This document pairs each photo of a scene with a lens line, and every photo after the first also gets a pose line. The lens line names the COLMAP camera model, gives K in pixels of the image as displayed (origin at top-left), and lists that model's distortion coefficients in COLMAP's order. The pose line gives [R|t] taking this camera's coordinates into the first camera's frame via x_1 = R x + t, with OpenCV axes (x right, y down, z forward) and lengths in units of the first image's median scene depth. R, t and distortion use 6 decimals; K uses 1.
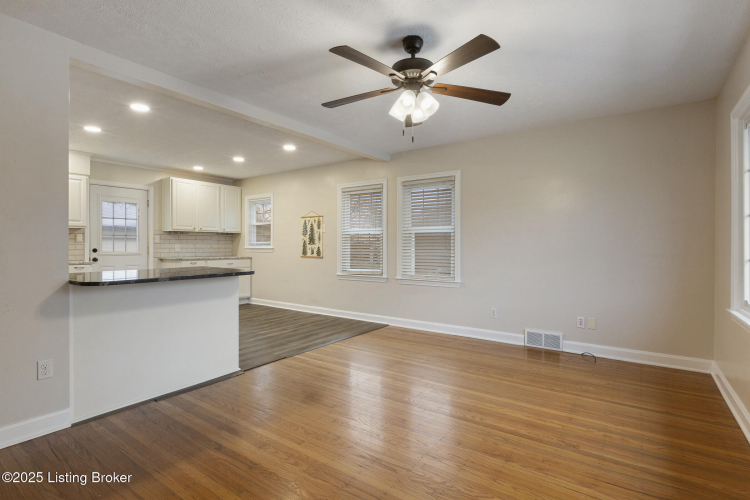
lens RADIAL K [[372.5, 0, 376.7], [0, 372.5, 248.0], [0, 0, 1]] dist [-0.003065, -0.000695]
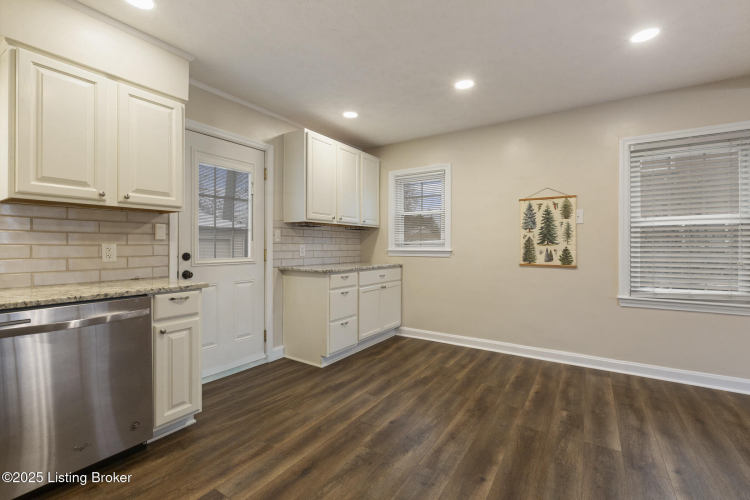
lens RADIAL K [[337.0, 0, 373.3], [0, 337.0, 243.7], [0, 0, 1]] dist [0.002074, -0.002379]
pose [[0.999503, -0.000677, 0.031530, -0.466855], [0.001047, 0.999930, -0.011743, -0.005185], [-0.031519, 0.011771, 0.999434, 0.476954]]
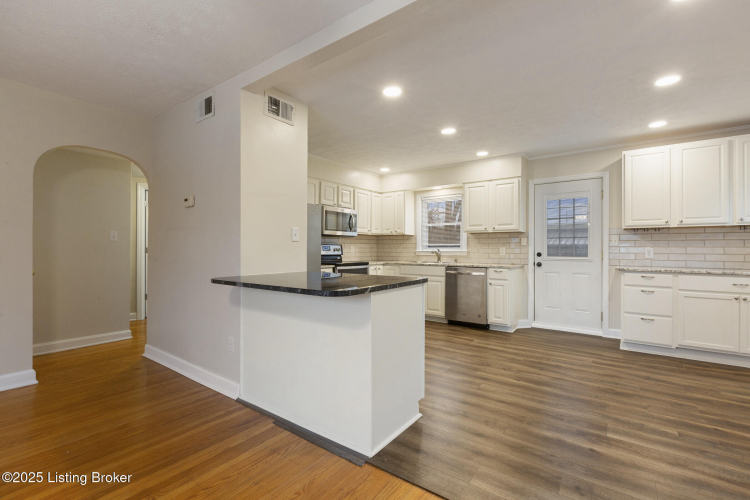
lens RADIAL K [[337.0, 0, 377.7], [0, 337.0, 246.5], [0, 0, 1]] dist [0.002074, -0.002379]
pose [[-0.022679, -0.009822, -0.999695, 0.093790], [-0.009880, 0.999905, -0.009600, -0.001546], [0.999694, 0.009659, -0.022774, 0.556472]]
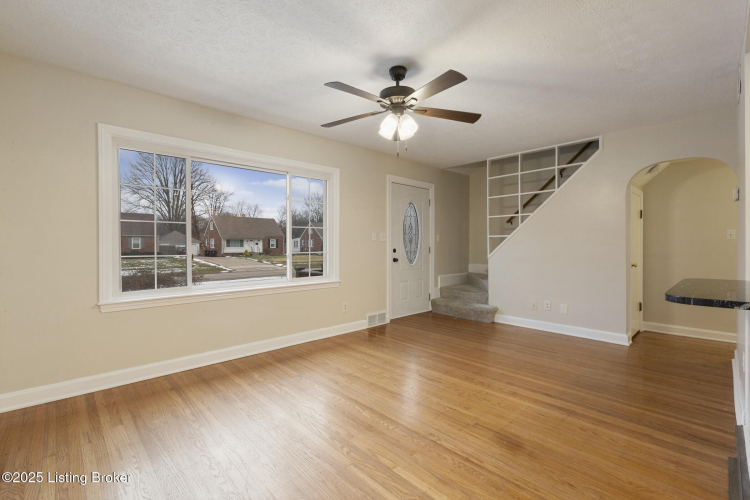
lens RADIAL K [[337.0, 0, 376.9], [0, 337.0, 247.8], [0, 0, 1]] dist [0.002074, -0.002379]
pose [[-0.978817, -0.002395, 0.204722, -0.022177], [-0.000428, 0.999953, 0.009651, -0.003715], [-0.204736, 0.009359, -0.978772, 0.790335]]
